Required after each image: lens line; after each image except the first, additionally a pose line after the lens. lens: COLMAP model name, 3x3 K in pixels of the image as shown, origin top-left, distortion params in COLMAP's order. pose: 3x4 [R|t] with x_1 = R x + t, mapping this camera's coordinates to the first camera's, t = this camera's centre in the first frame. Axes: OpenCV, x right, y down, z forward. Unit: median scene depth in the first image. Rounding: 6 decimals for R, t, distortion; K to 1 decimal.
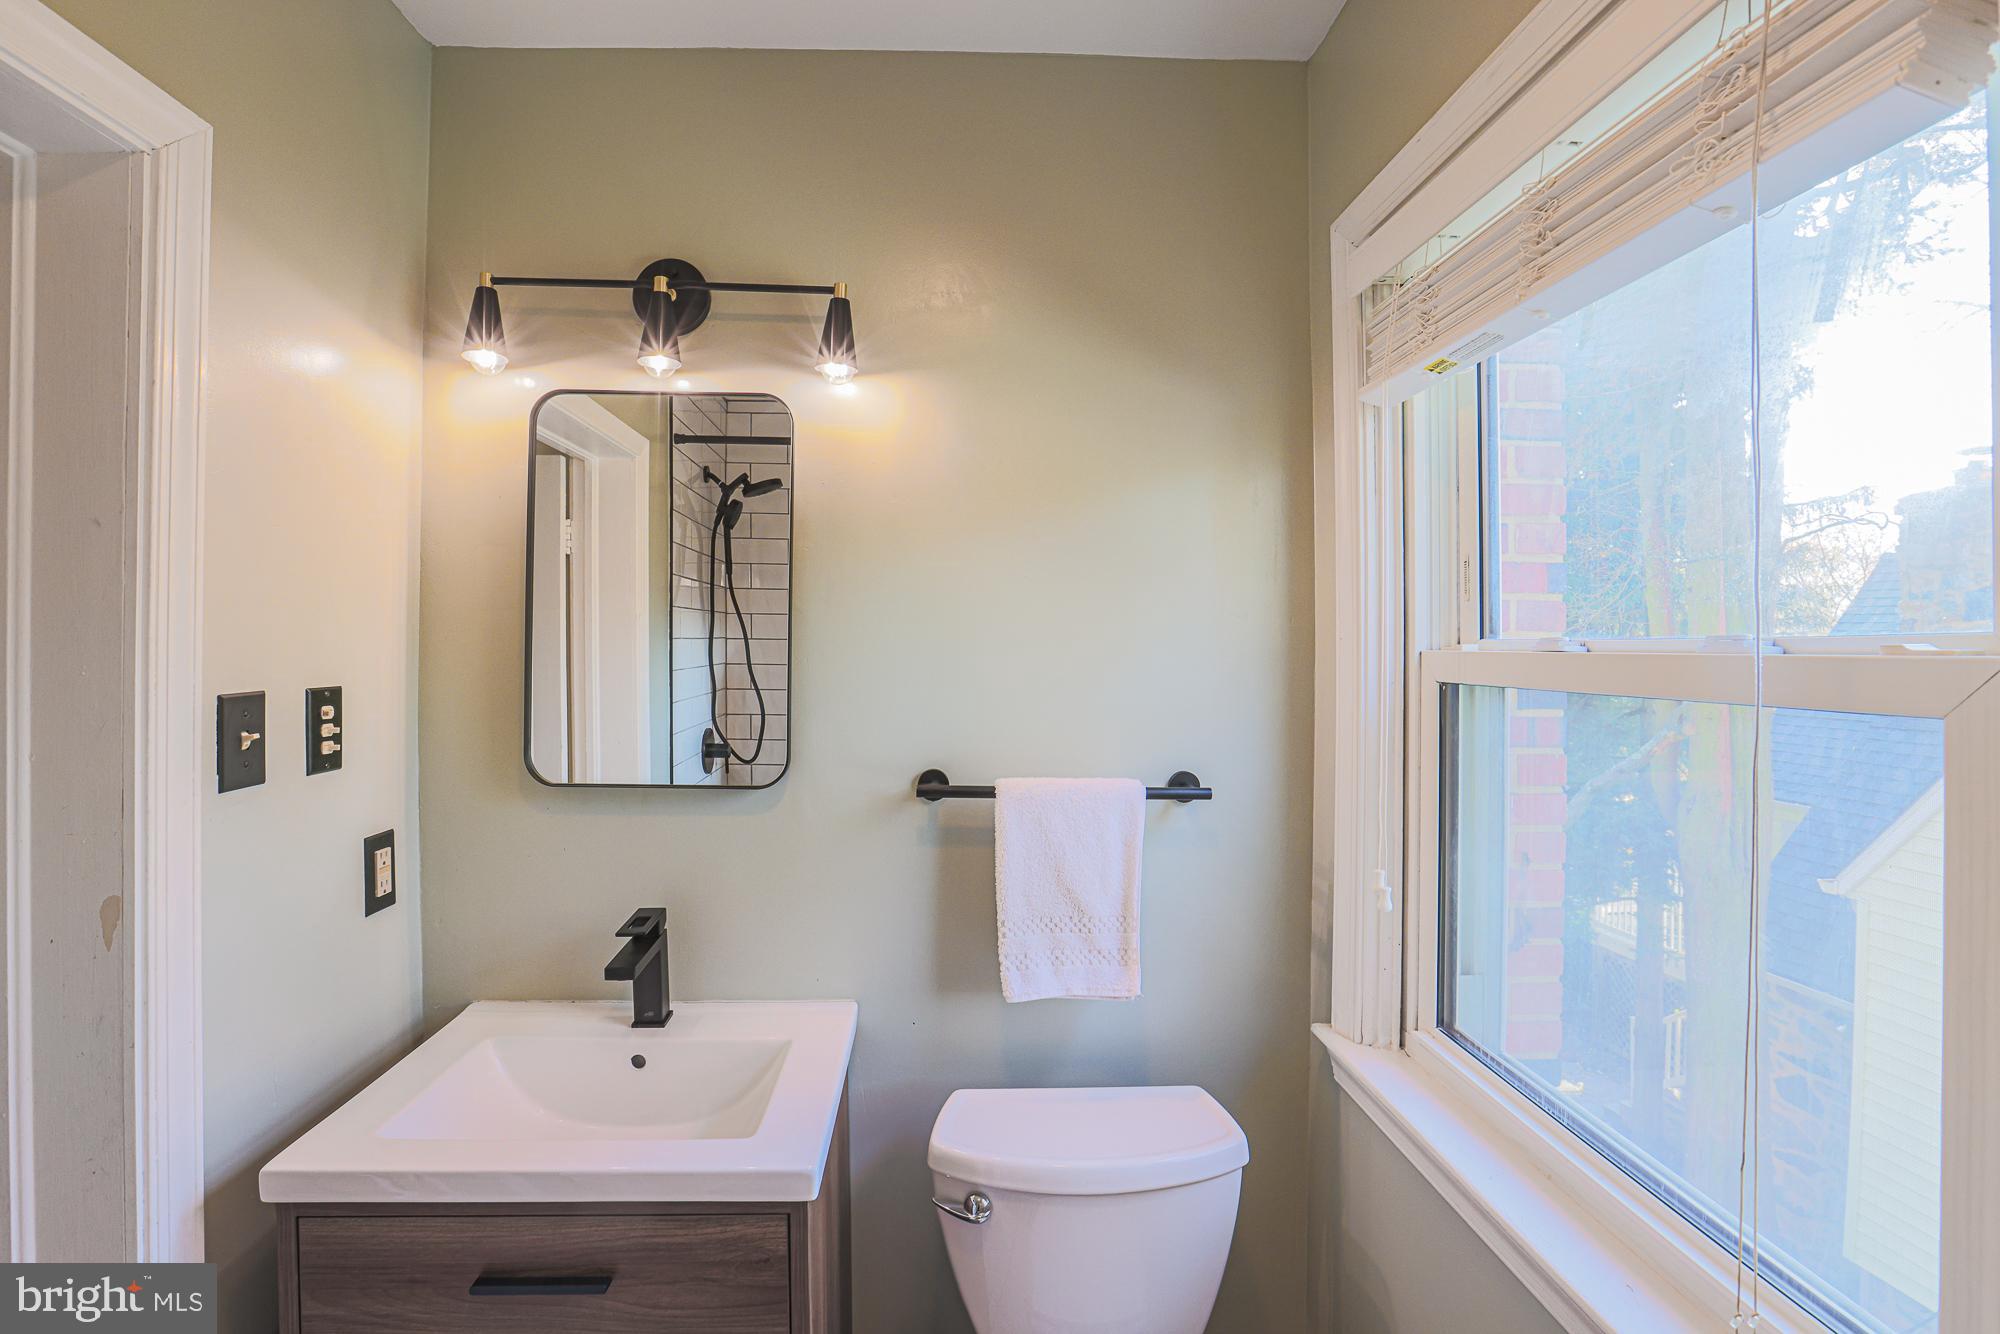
lens RADIAL K [[921.7, 0, 1005.5], [0, 921.7, 649.8], [0, 0, 1]] dist [-0.070959, 0.037796]
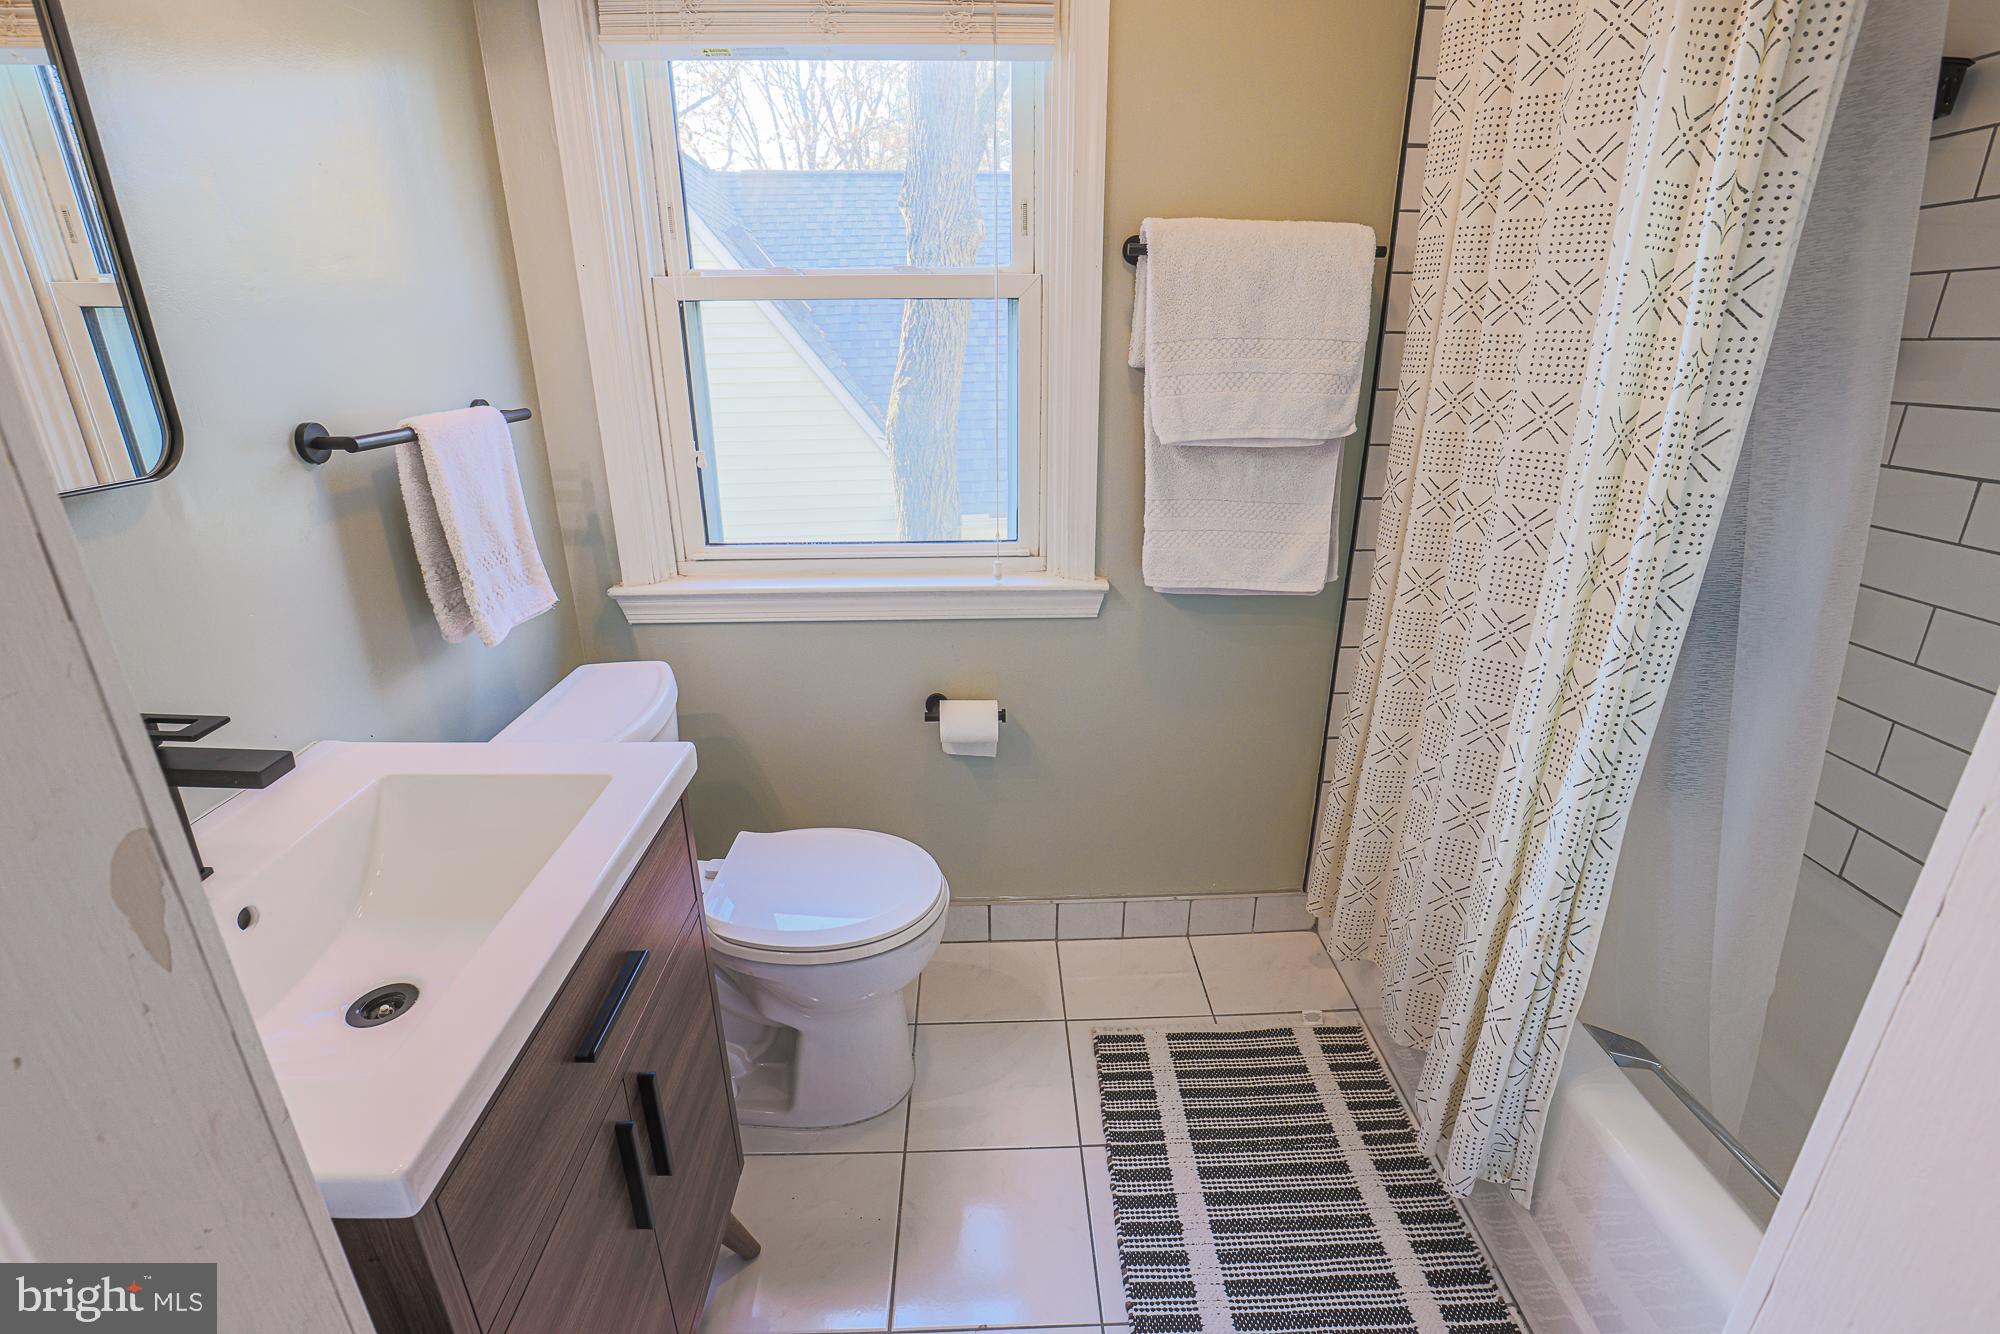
lens RADIAL K [[921.7, 0, 1005.5], [0, 921.7, 649.8], [0, 0, 1]] dist [-0.070959, 0.037796]
pose [[0.031798, -0.353927, 0.934732, -0.862557], [-0.004881, 0.935139, 0.354247, 0.042129], [-0.999482, -0.015826, 0.028008, 0.417206]]
